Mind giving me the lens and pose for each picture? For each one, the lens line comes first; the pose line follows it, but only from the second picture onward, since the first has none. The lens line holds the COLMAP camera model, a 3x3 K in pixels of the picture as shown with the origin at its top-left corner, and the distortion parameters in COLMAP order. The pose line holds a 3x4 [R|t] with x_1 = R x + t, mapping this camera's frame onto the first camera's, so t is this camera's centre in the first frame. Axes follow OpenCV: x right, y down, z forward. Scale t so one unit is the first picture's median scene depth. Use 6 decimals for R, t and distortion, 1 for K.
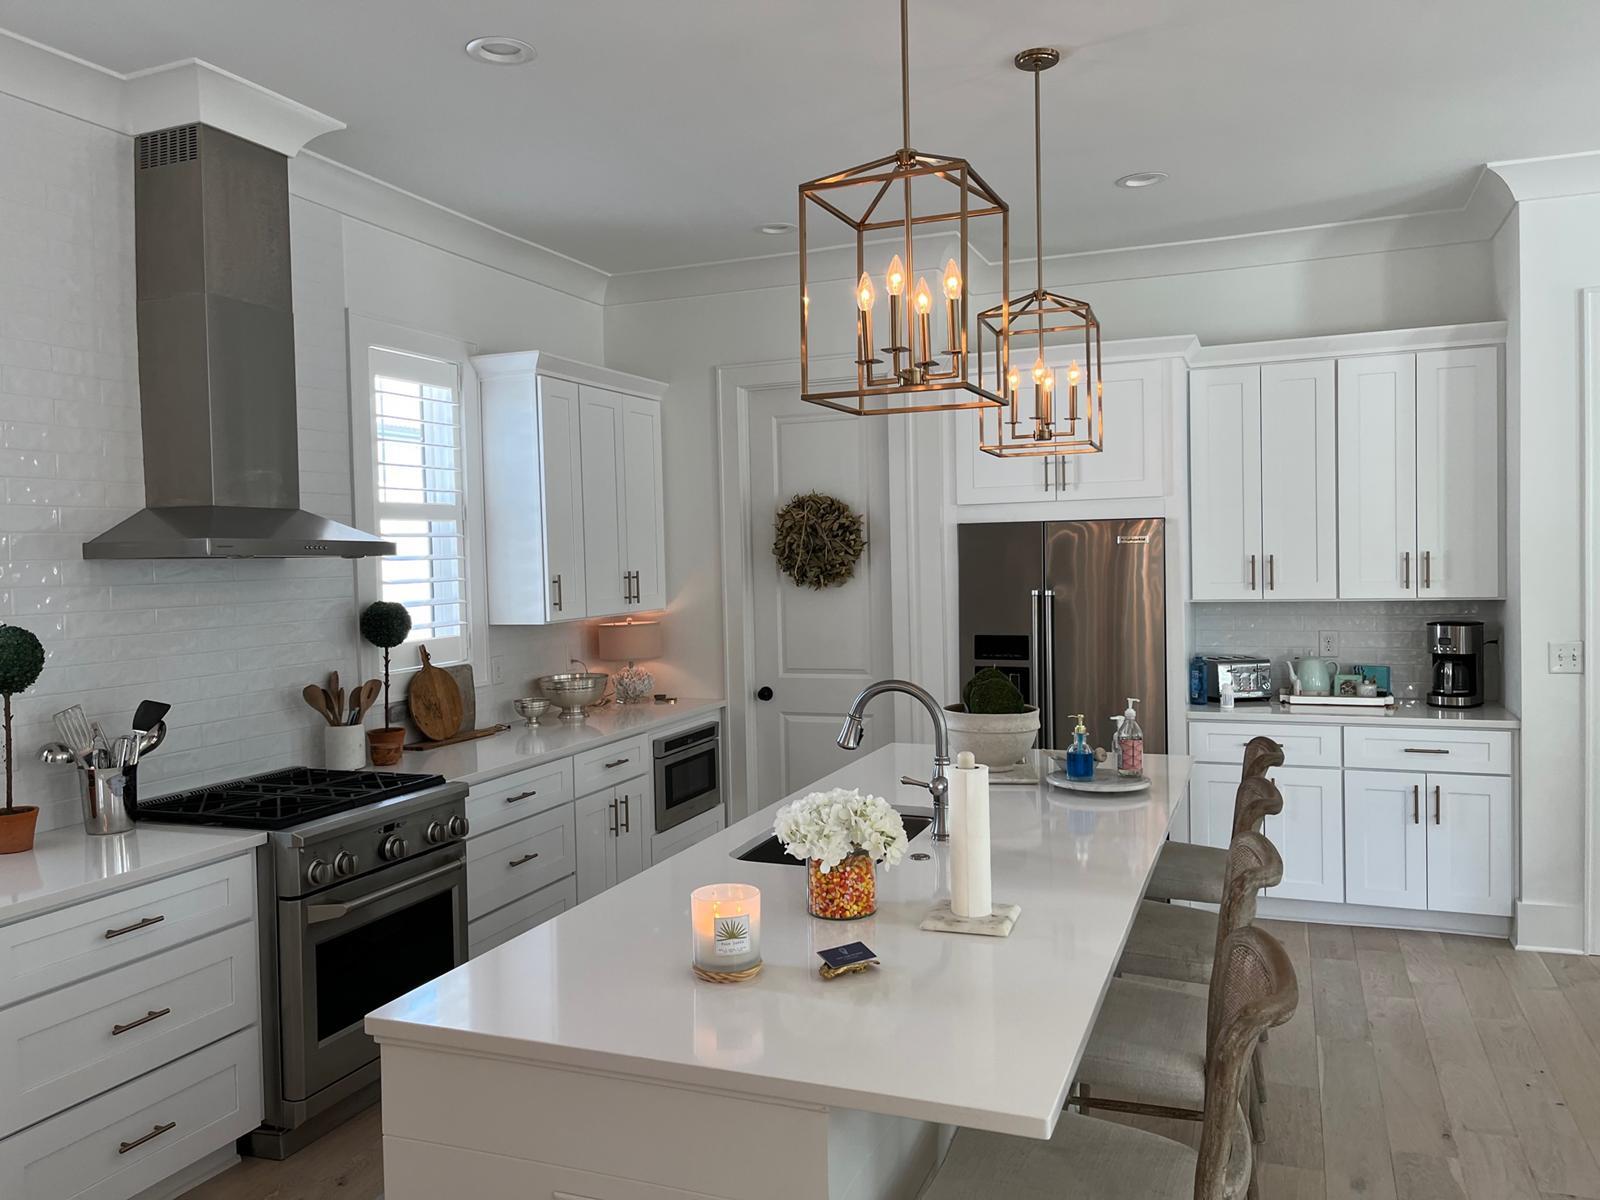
lens RADIAL K [[1217.2, 0, 800.0], [0, 1217.2, 600.0], [0, 0, 1]] dist [0.077462, -0.109684]
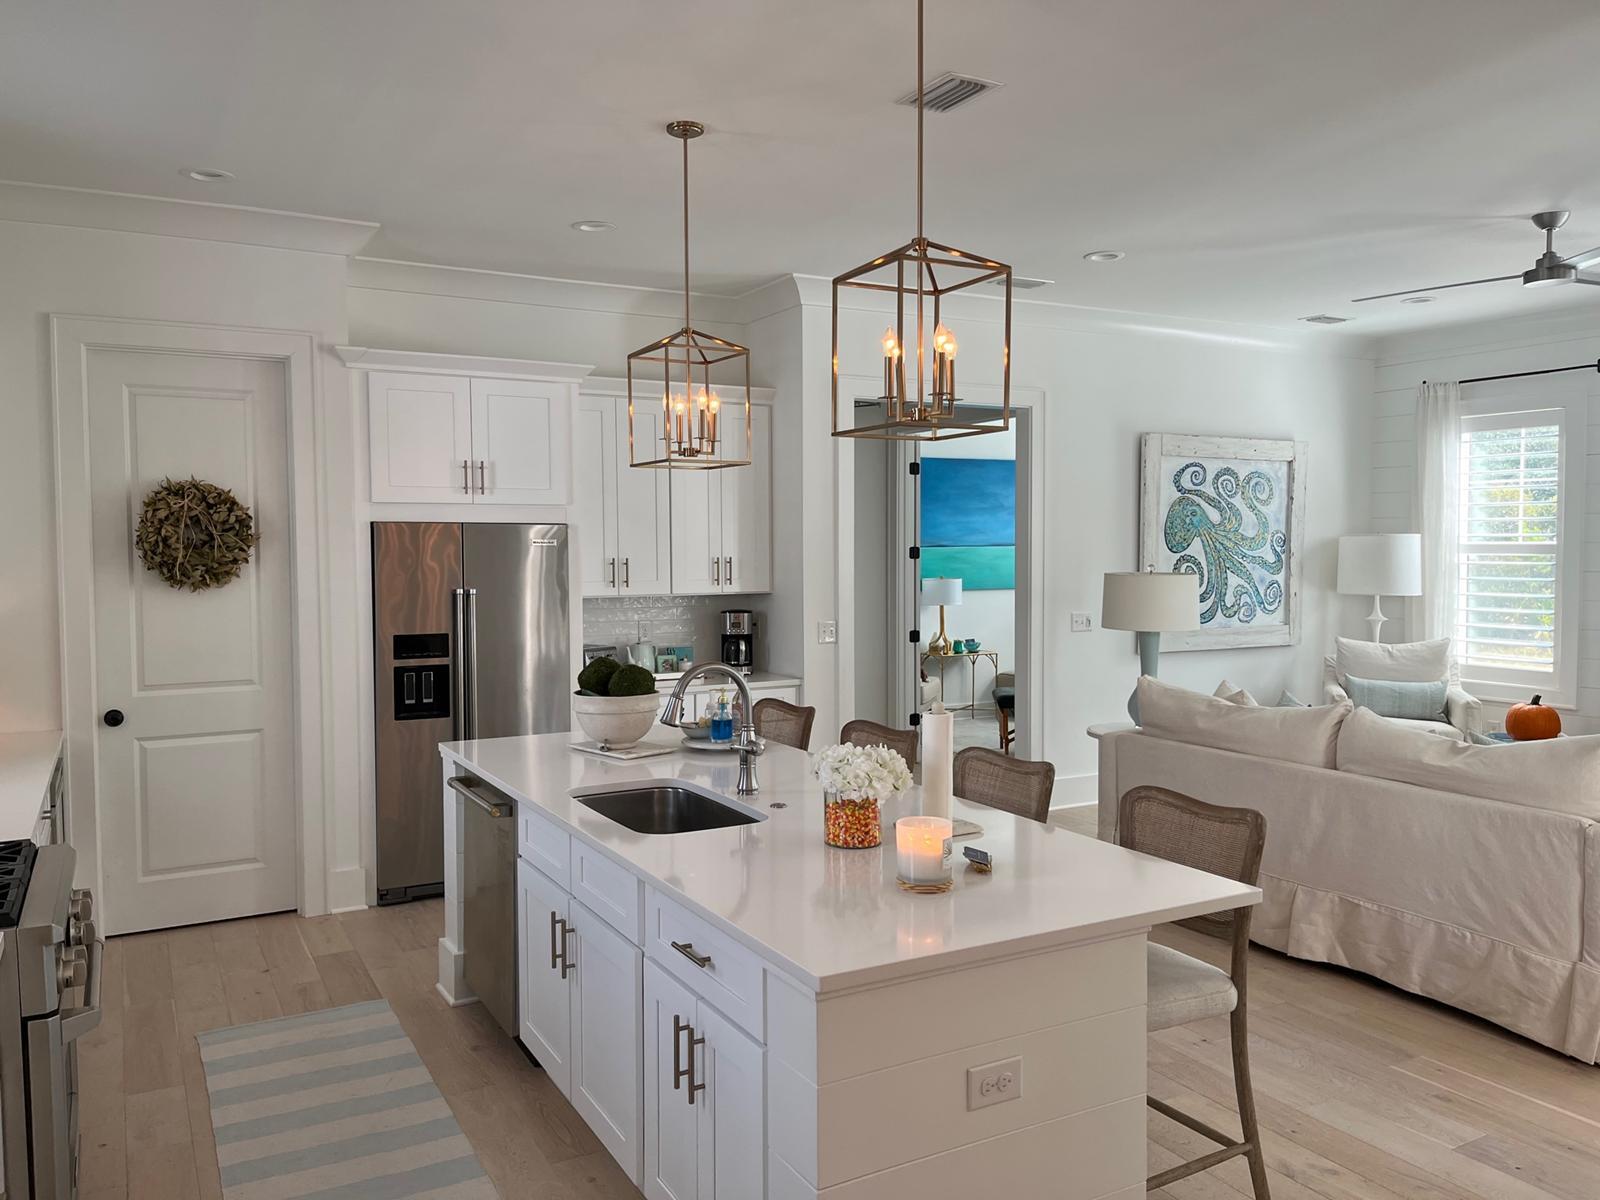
lens RADIAL K [[1217.2, 0, 800.0], [0, 1217.2, 600.0], [0, 0, 1]] dist [0.077462, -0.109684]
pose [[0.629752, -0.014802, 0.776655, -0.431154], [0.019276, 0.999808, 0.003424, 0.003434], [-0.776557, 0.012815, 0.629917, 0.121749]]
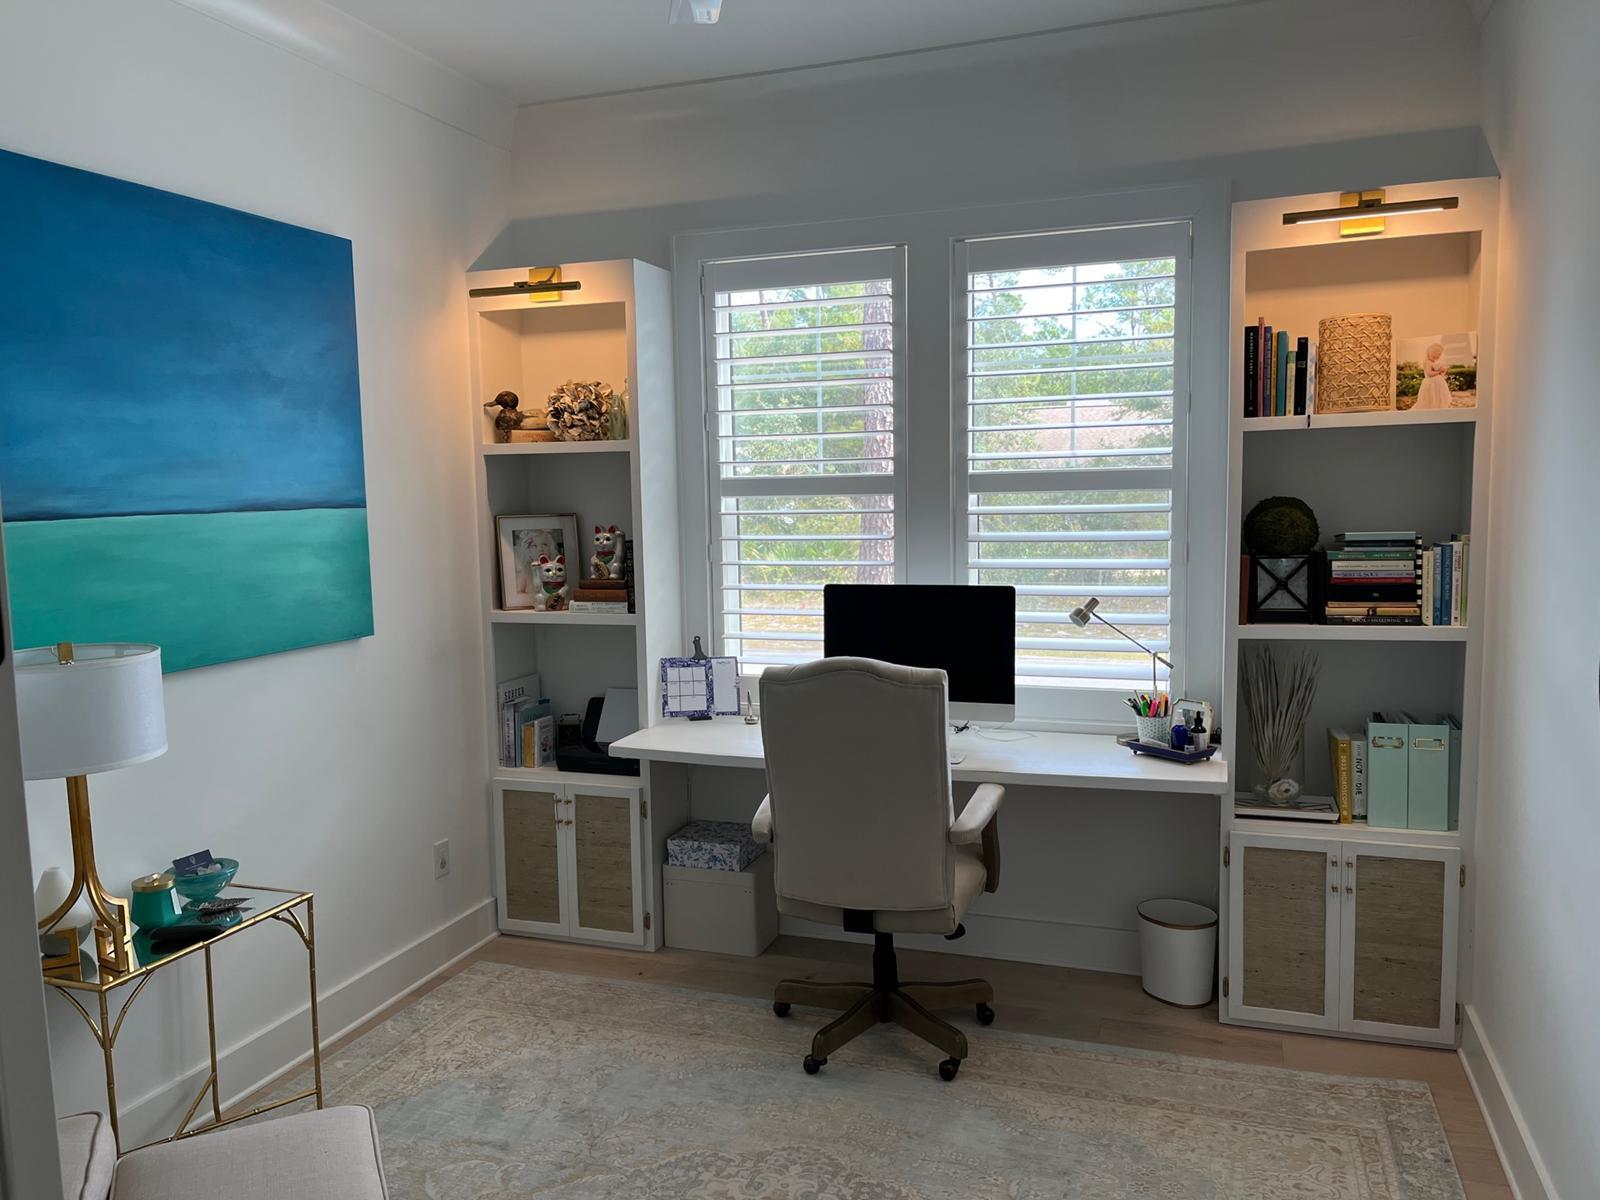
lens RADIAL K [[1217.2, 0, 800.0], [0, 1217.2, 600.0], [0, 0, 1]] dist [0.077462, -0.109684]
pose [[-0.038458, -0.076688, 0.996313, 0.677901], [0.057621, 0.995222, 0.078828, -0.058360], [-0.997598, 0.060440, -0.033856, 0.861807]]
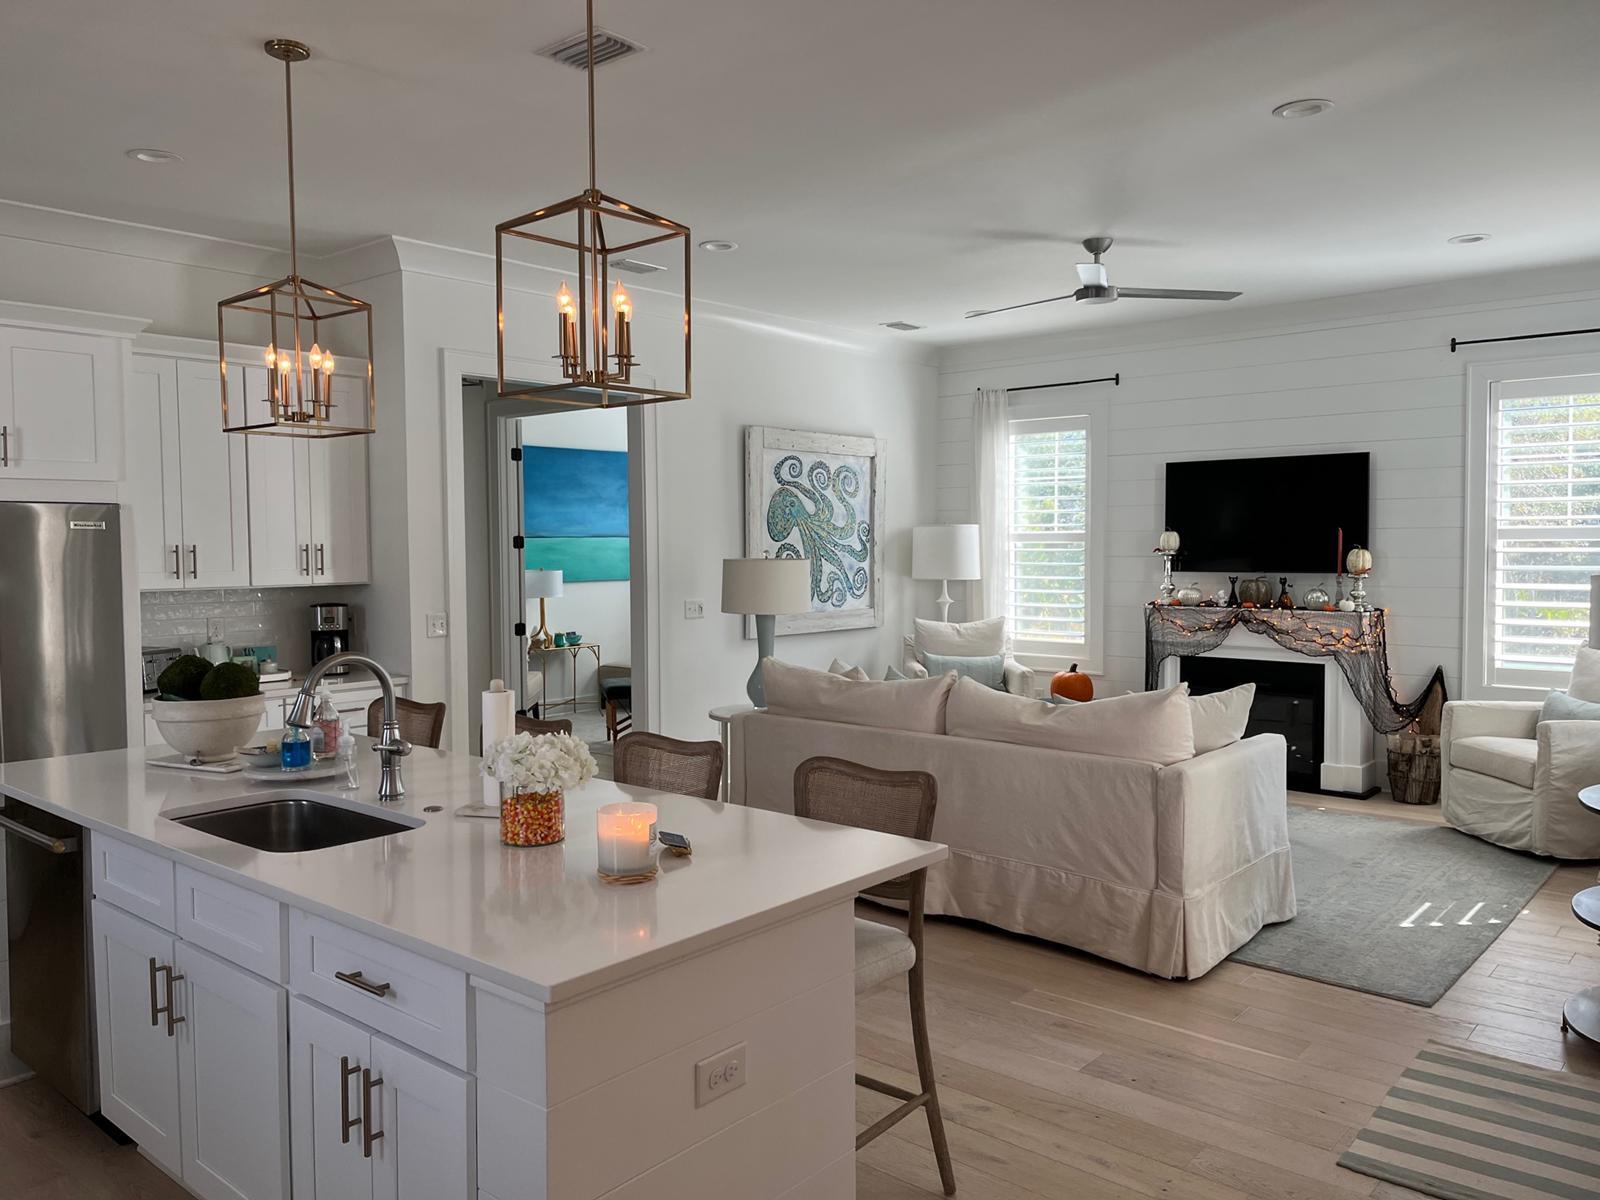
lens RADIAL K [[1203.9, 0, 804.1], [0, 1203.9, 594.1], [0, 0, 1]] dist [0.079748, -0.100131]
pose [[0.316383, -0.020604, 0.948408, -0.428807], [0.036164, 0.999299, 0.009646, 0.013263], [-0.947942, 0.031247, 0.316906, 0.187357]]
